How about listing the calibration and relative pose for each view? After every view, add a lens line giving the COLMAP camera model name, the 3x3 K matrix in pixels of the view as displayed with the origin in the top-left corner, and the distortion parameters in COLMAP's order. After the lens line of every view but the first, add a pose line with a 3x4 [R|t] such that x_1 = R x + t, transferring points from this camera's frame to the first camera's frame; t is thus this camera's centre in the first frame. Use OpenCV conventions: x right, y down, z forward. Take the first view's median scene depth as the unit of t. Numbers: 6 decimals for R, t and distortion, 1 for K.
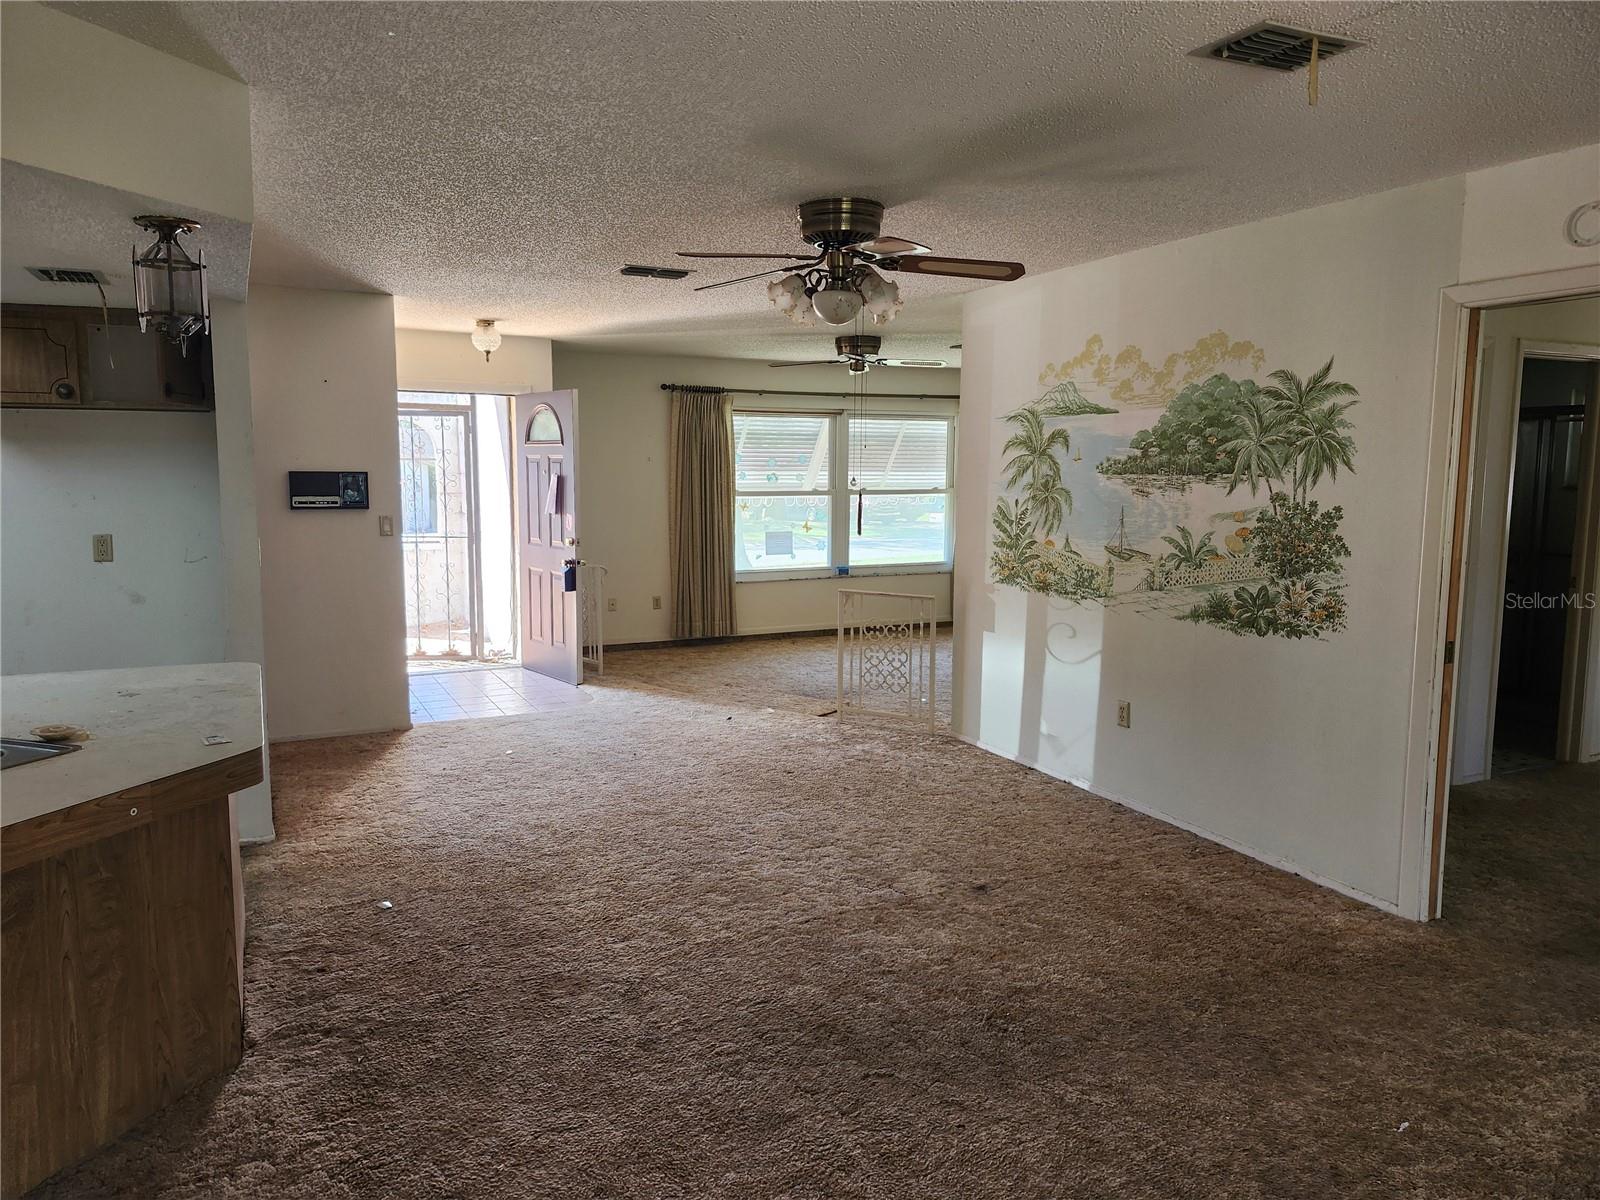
lens RADIAL K [[1101.9, 0, 796.5], [0, 1101.9, 590.0], [0, 0, 1]] dist [0.092984, -0.108053]
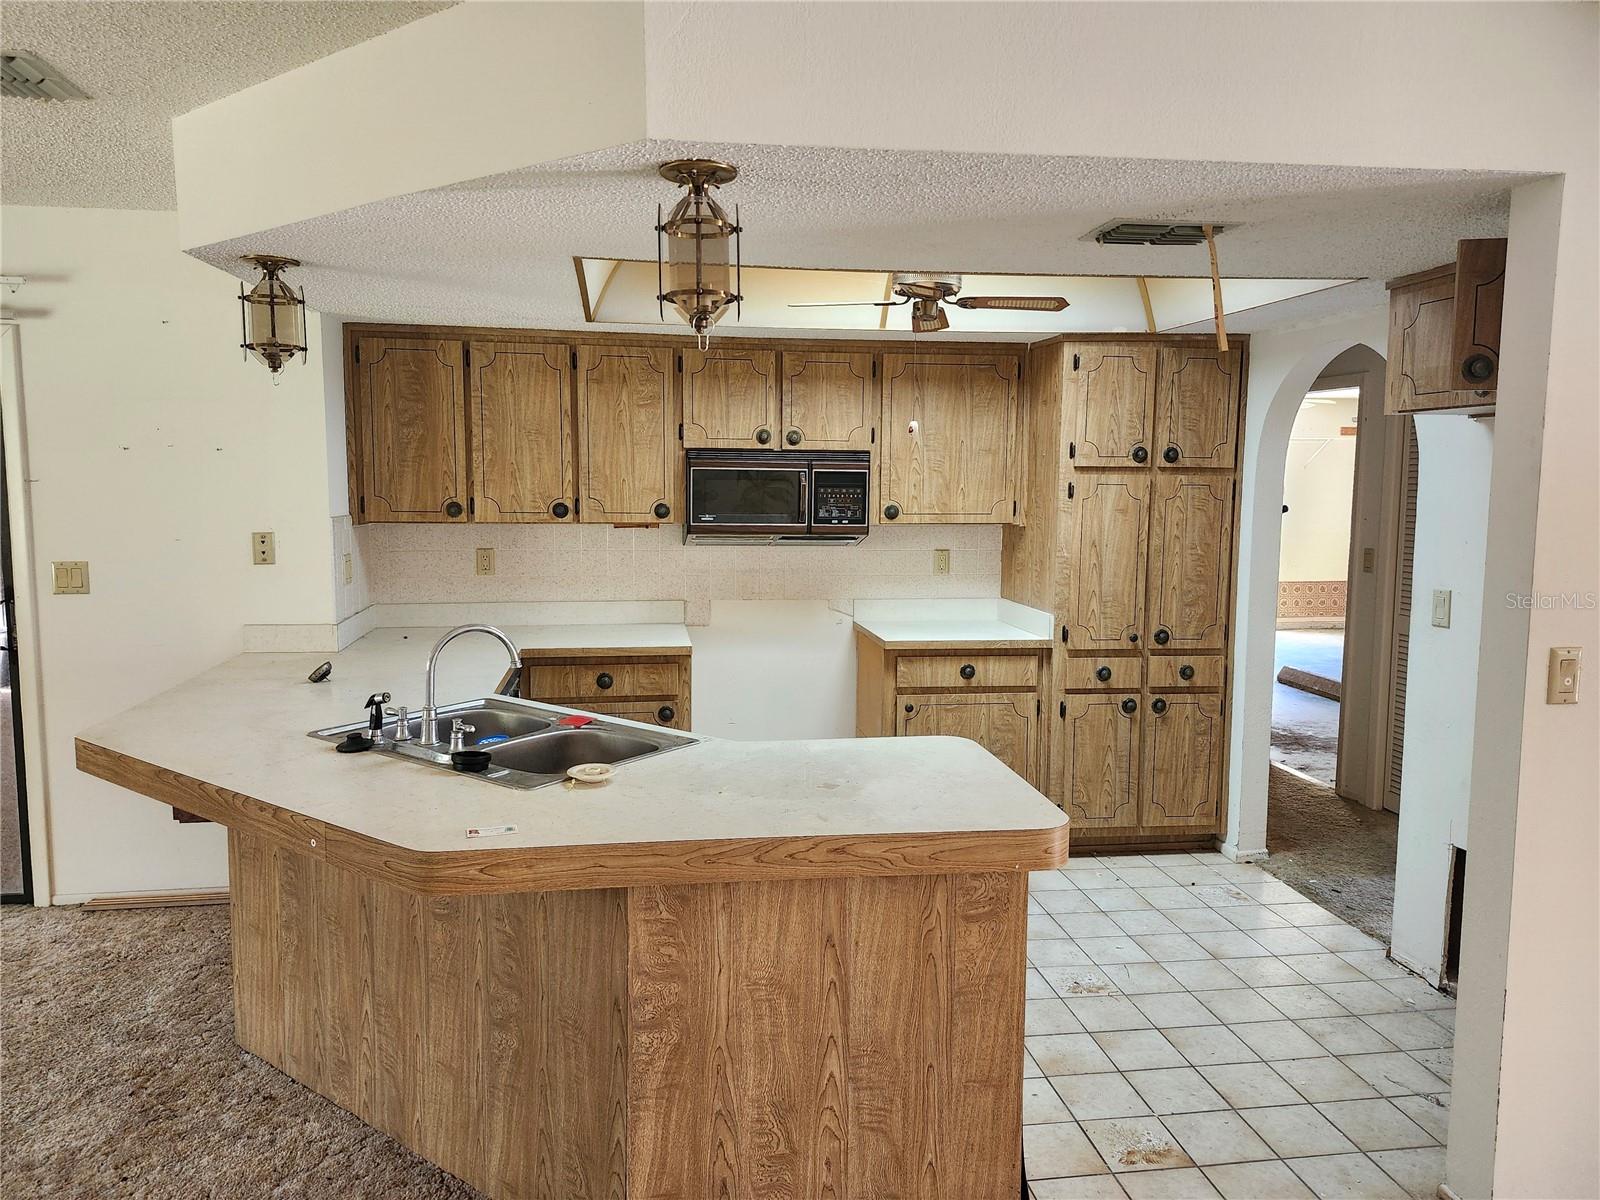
lens RADIAL K [[1101.9, 0, 796.5], [0, 1101.9, 590.0], [0, 0, 1]] dist [0.092984, -0.108053]
pose [[-0.283616, 0.091116, -0.954599, 0.083375], [-0.116615, 0.984810, 0.128646, -0.081050], [0.951821, 0.147806, -0.268682, 0.686547]]
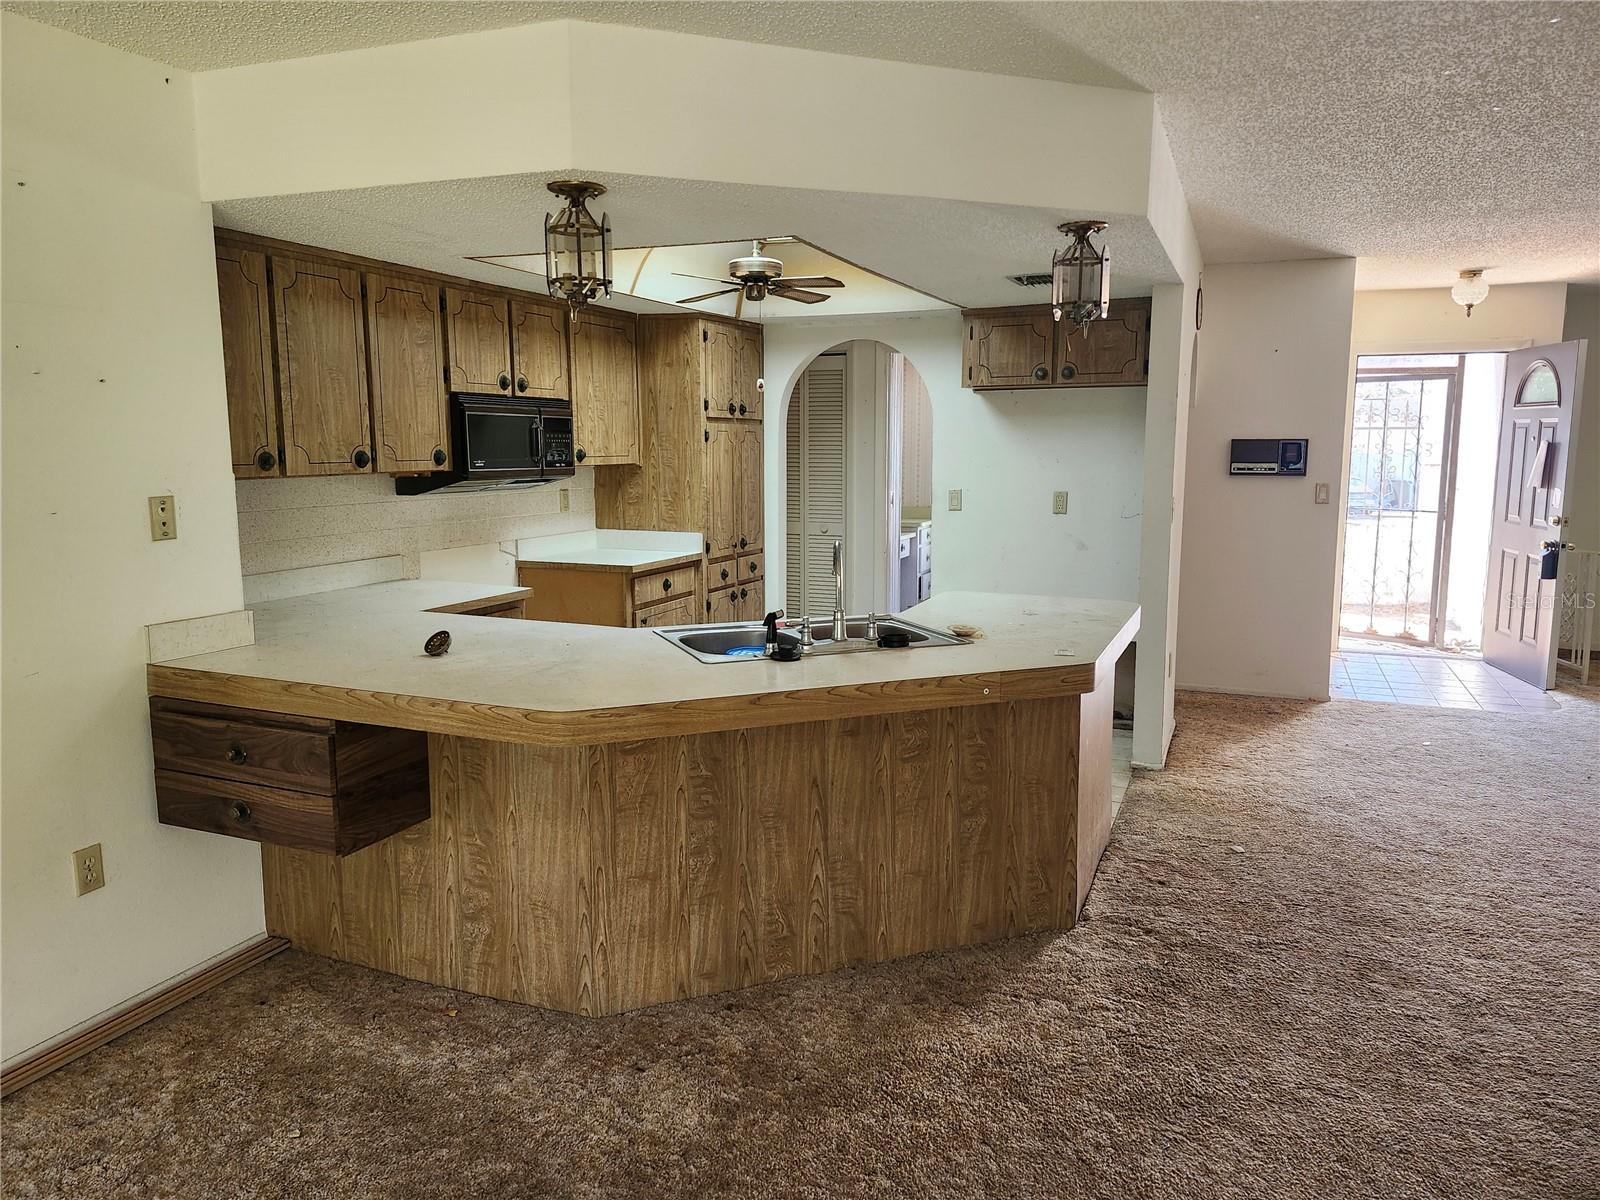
lens RADIAL K [[1101.0, 0, 798.4], [0, 1101.0, 580.7], [0, 0, 1]] dist [0.097965, -0.109796]
pose [[0.666829, 0.092056, -0.739503, 0.086468], [-0.081072, 0.995412, 0.050808, 0.008996], [0.740788, 0.026073, 0.671233, -0.013038]]
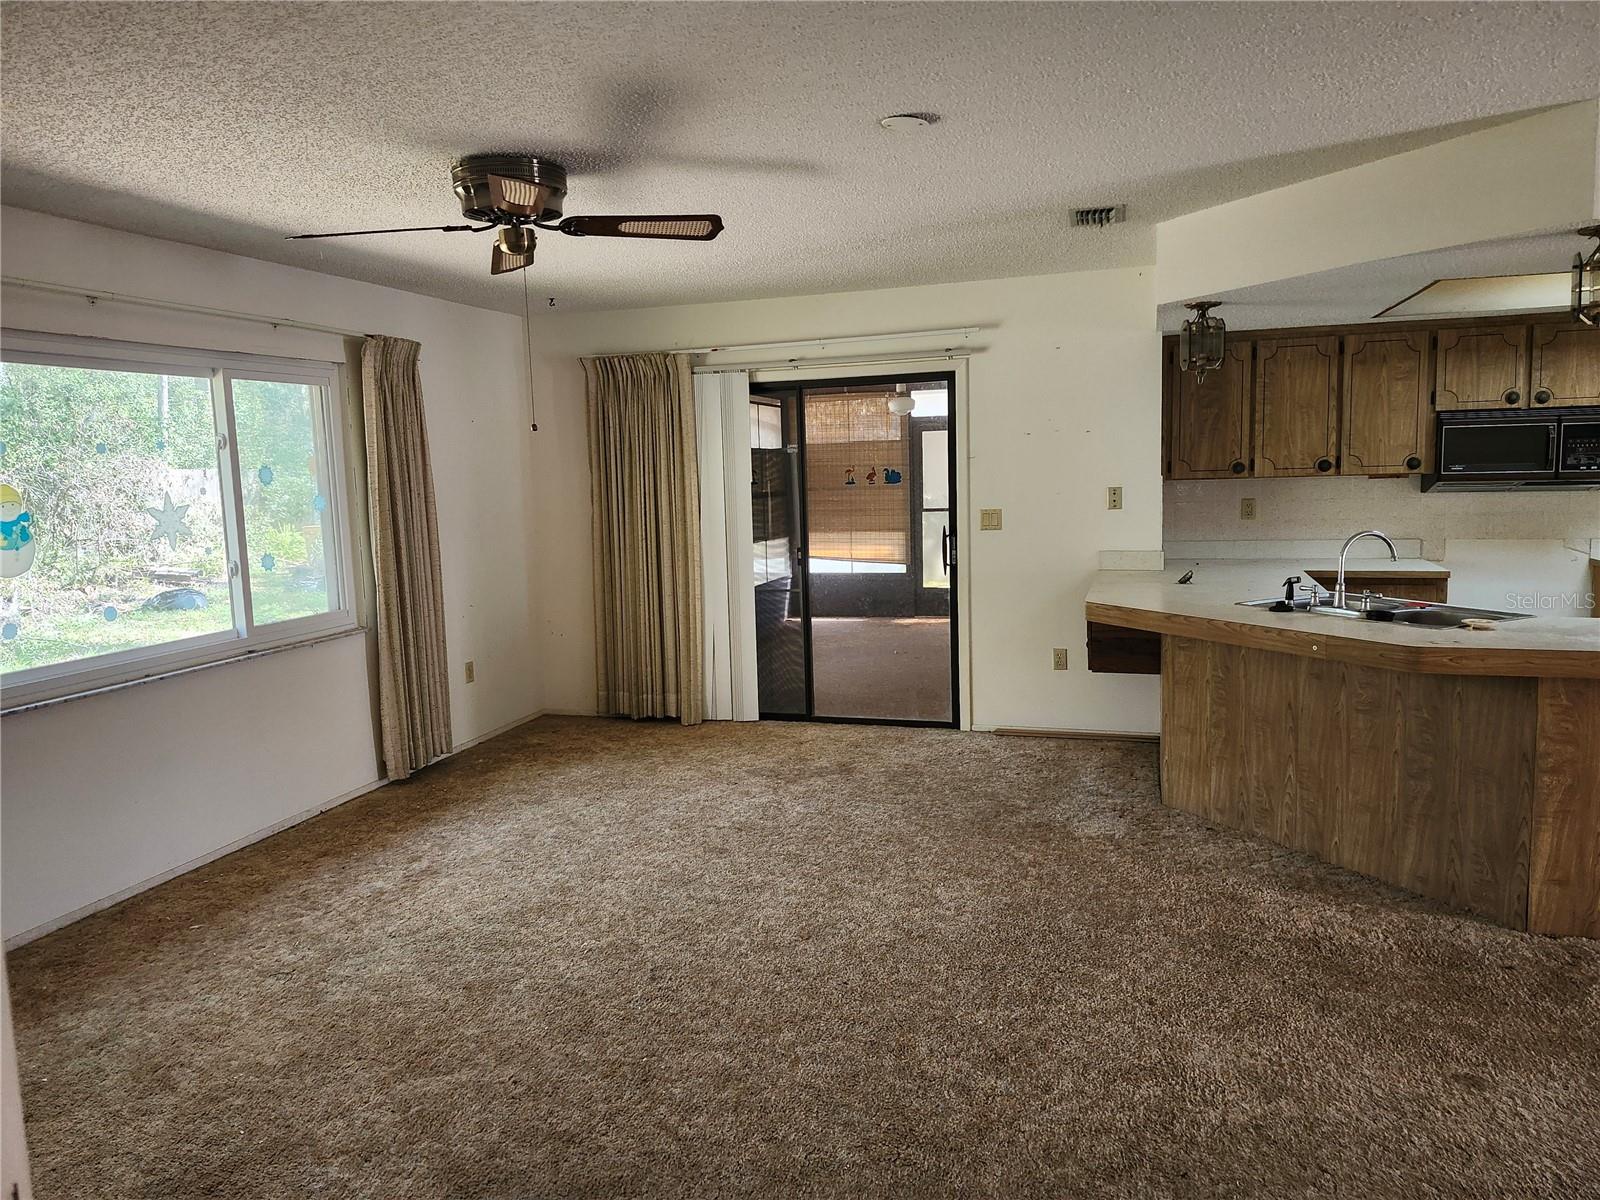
lens RADIAL K [[1101.0, 0, 798.4], [0, 1101.0, 580.7], [0, 0, 1]] dist [0.097965, -0.109796]
pose [[-0.678173, 0.091788, -0.729148, 0.484038], [-0.057456, 0.982510, 0.177122, -0.065021], [0.732653, 0.162013, -0.661038, 0.643528]]
